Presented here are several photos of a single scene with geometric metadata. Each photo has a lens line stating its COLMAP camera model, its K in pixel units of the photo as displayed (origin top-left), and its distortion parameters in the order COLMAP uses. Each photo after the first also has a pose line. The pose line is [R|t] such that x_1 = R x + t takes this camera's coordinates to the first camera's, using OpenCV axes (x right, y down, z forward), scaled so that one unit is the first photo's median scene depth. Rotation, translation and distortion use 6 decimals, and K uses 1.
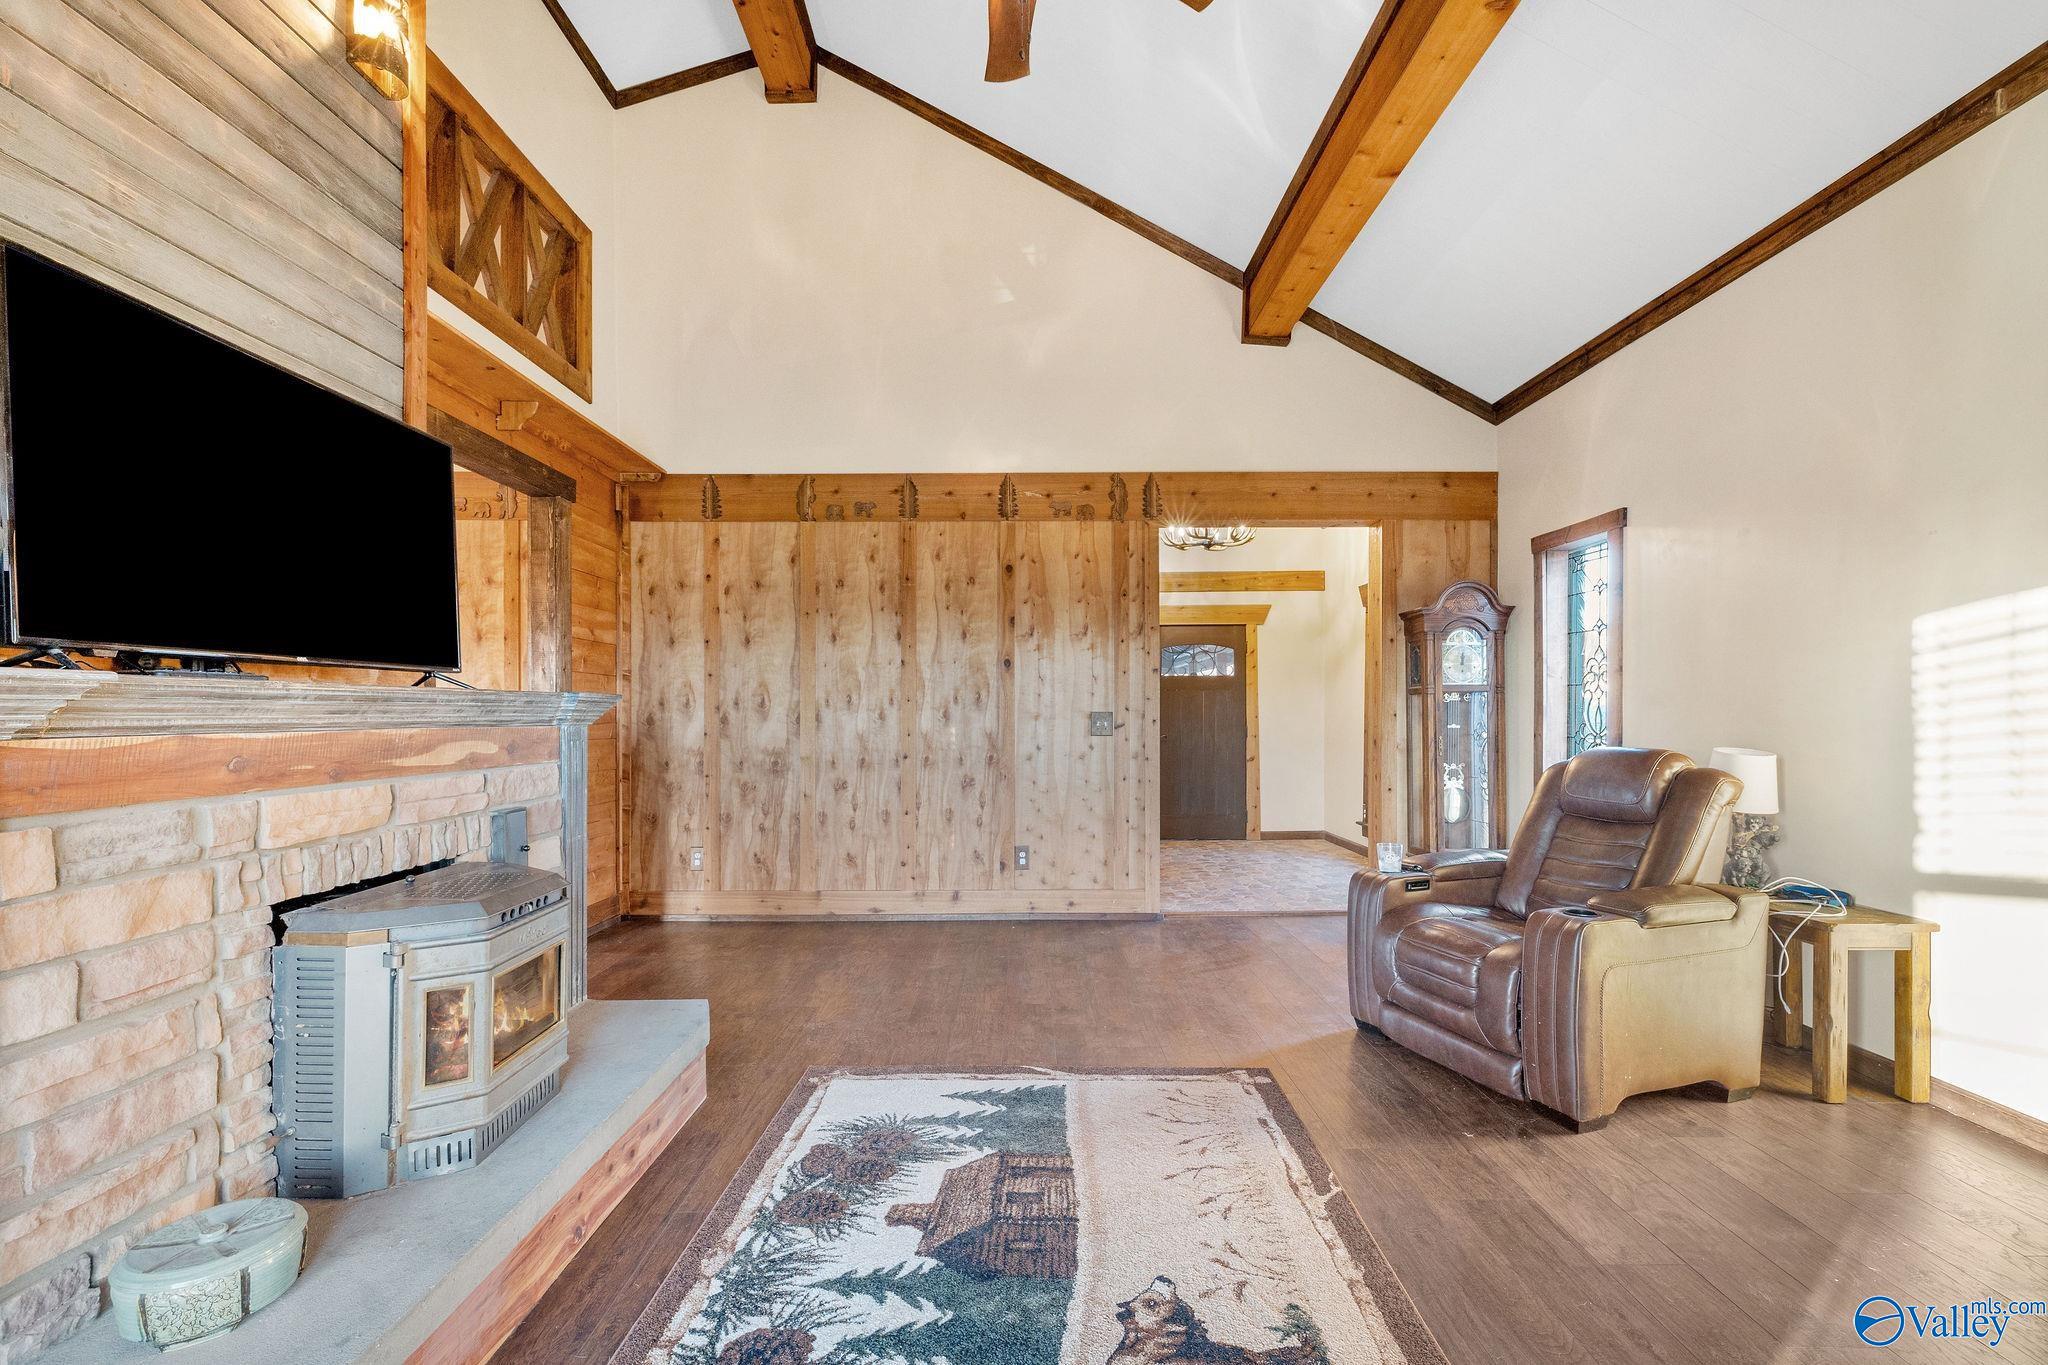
lens RADIAL K [[826.2, 0, 1018.9], [0, 826.2, 712.7], [0, 0, 1]] dist [0.000175, -0.000005]
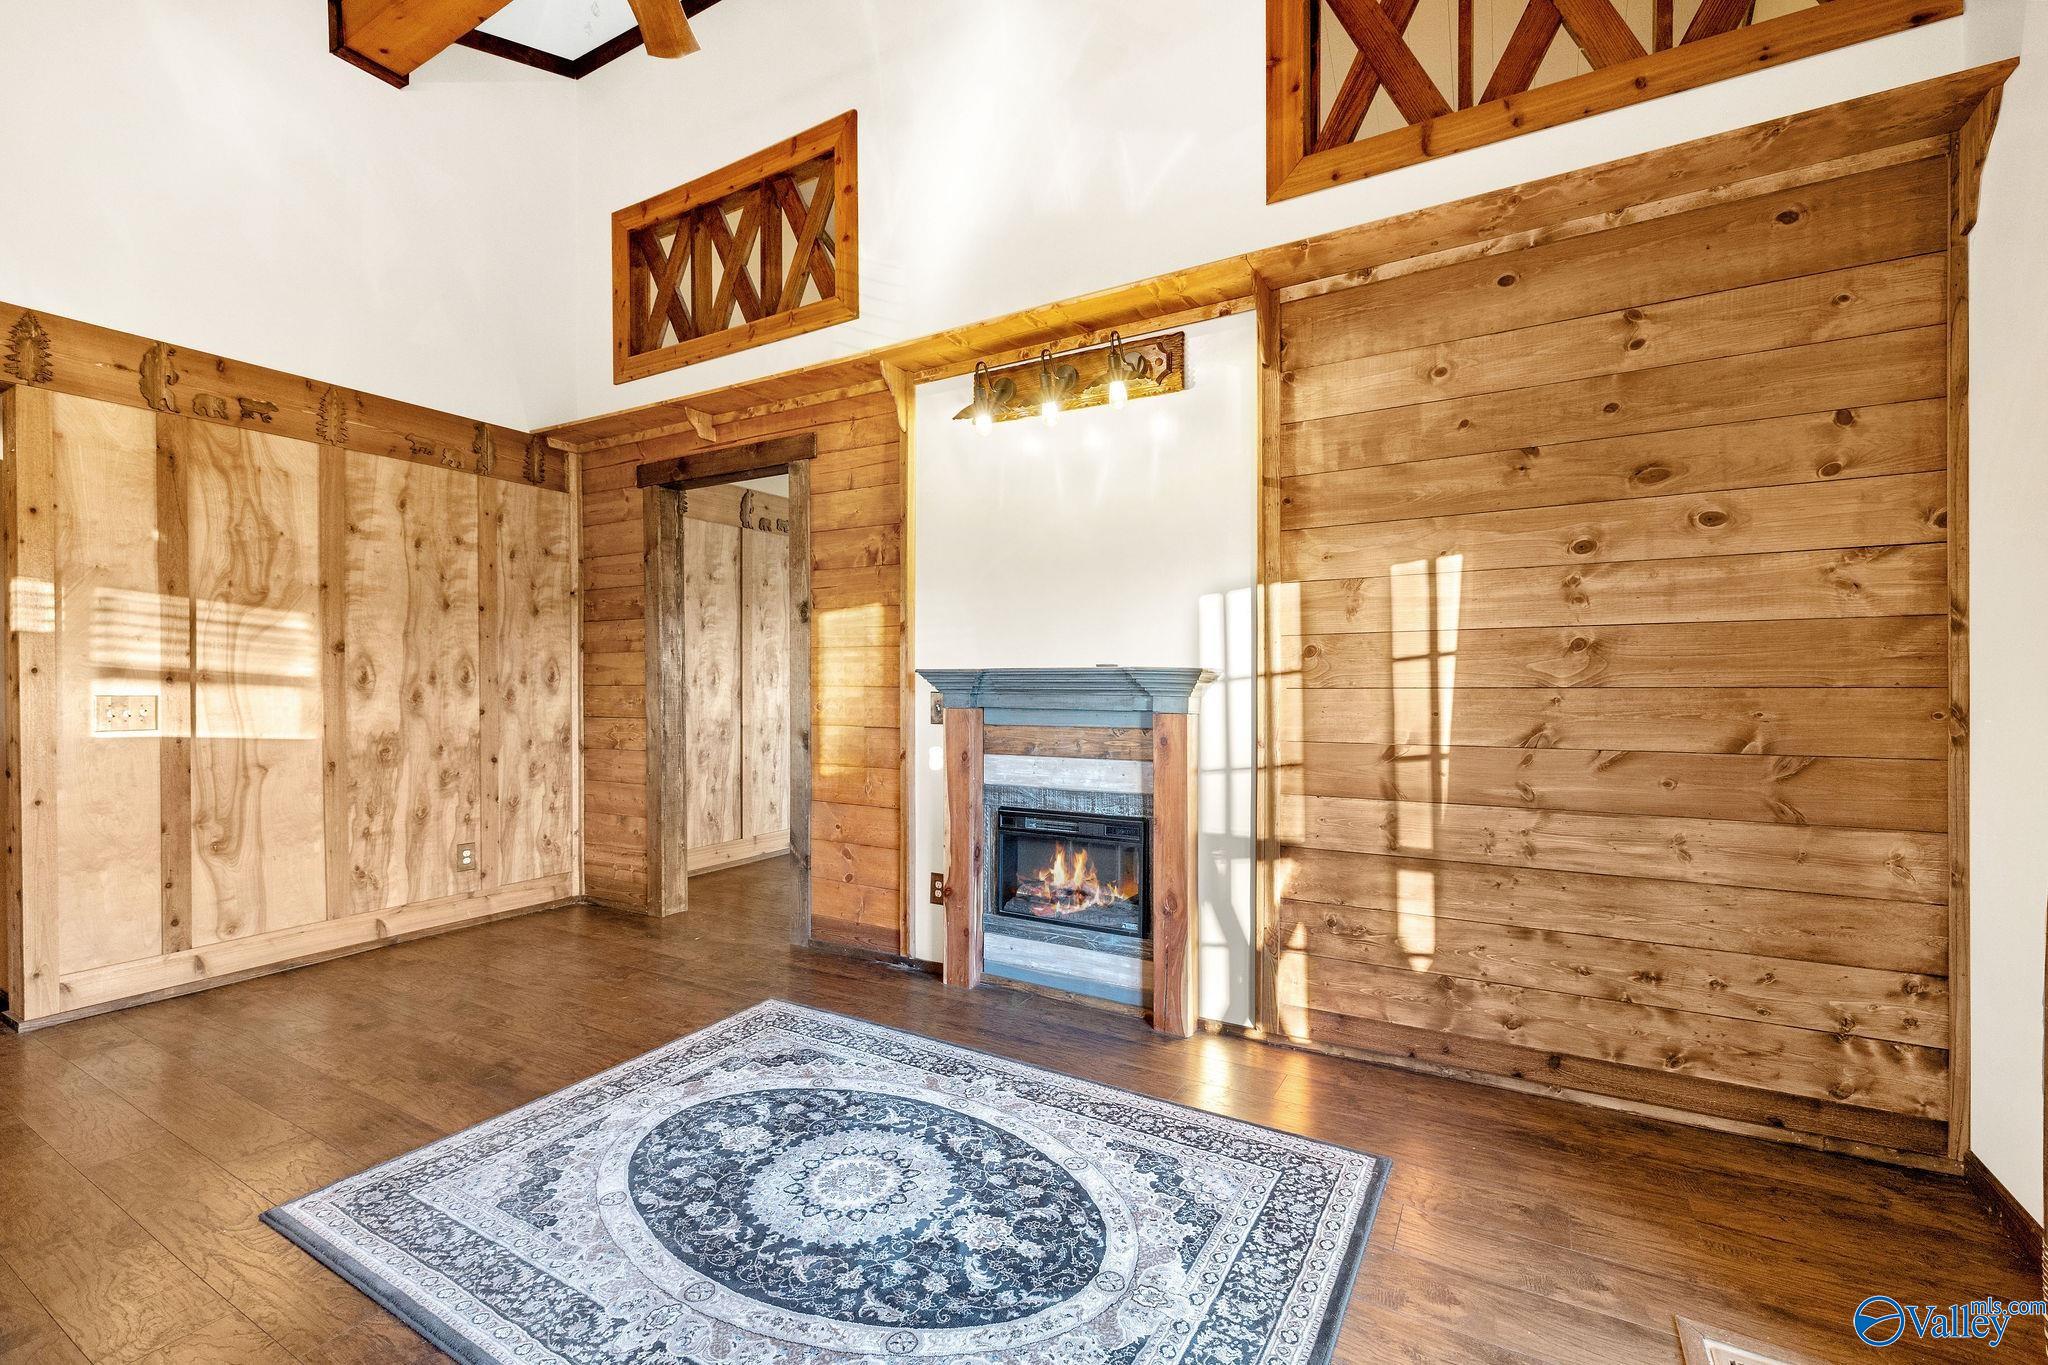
lens RADIAL K [[870.4, 0, 1036.1], [0, 870.4, 683.5], [0, 0, 1]] dist [0.000959, 0.001329]
pose [[0.490582, -0.005243, 0.871380, -1.143540], [0.006101, 0.999978, 0.002582, -0.007688], [-0.871374, 0.004050, 0.490603, 0.017715]]
